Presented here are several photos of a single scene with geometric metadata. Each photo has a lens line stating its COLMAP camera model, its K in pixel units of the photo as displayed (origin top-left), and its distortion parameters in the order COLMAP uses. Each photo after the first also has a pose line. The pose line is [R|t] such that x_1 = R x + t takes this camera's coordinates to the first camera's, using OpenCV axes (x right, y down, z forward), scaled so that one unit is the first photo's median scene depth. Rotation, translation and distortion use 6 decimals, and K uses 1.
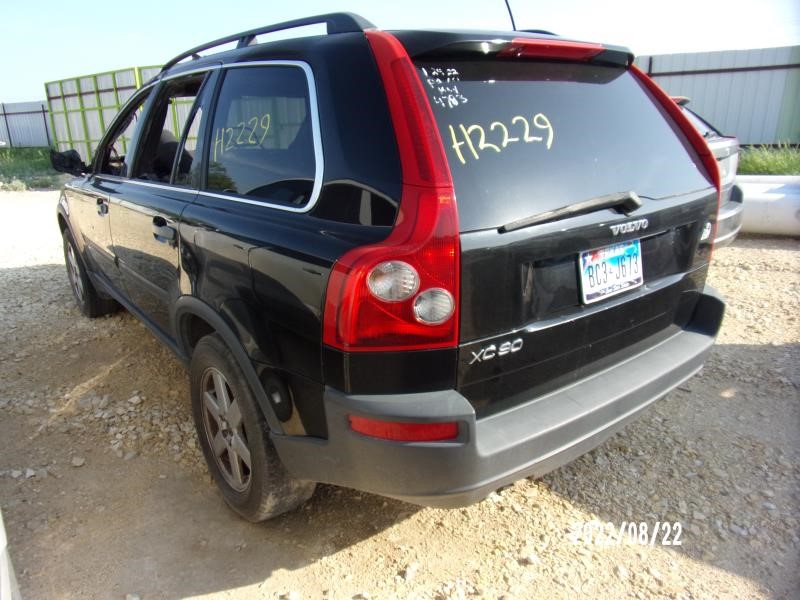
lens RADIAL K [[579.8, 0, 374.4], [0, 579.8, 299.7], [0, 0, 1]] dist [0.004827, 0.000151]
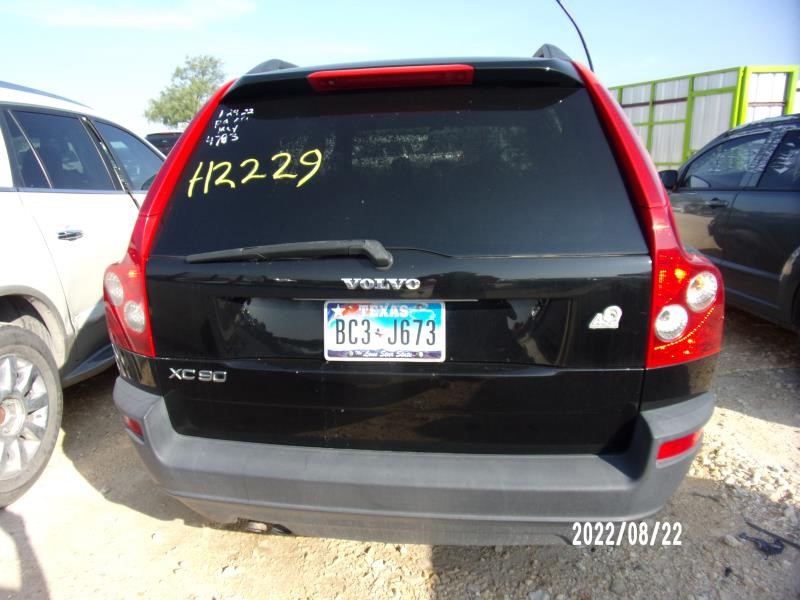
lens RADIAL K [[579.8, 0, 374.4], [0, 579.8, 299.7], [0, 0, 1]] dist [0.004827, 0.000151]
pose [[0.710174, 0.171685, -0.682772, 1.020573], [-0.197152, 0.979505, 0.041235, -0.136498], [0.675858, 0.105326, 0.729467, 0.394157]]
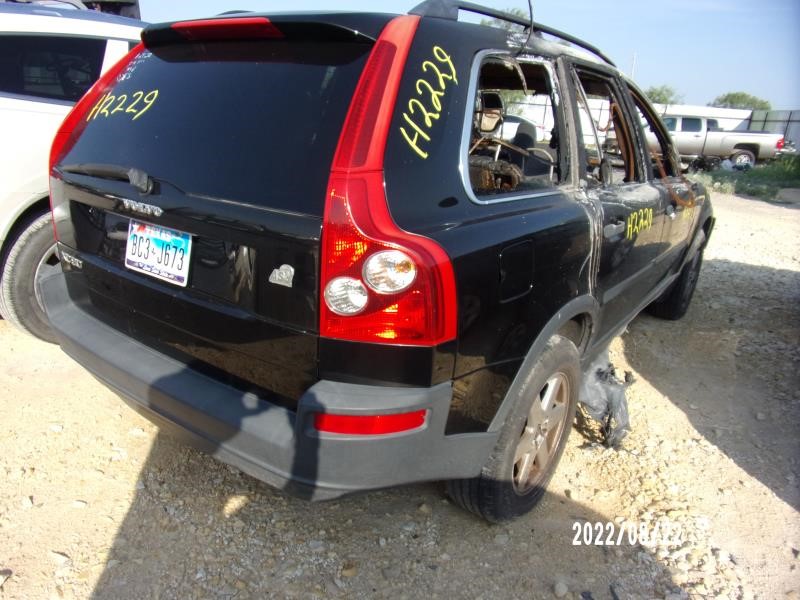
lens RADIAL K [[579.8, 0, 374.4], [0, 579.8, 299.7], [0, 0, 1]] dist [0.004827, 0.000151]
pose [[0.281171, 0.334635, -0.899423, 1.503431], [-0.349380, 0.908609, 0.228831, -0.349138], [0.893799, 0.249900, 0.372389, 1.038872]]
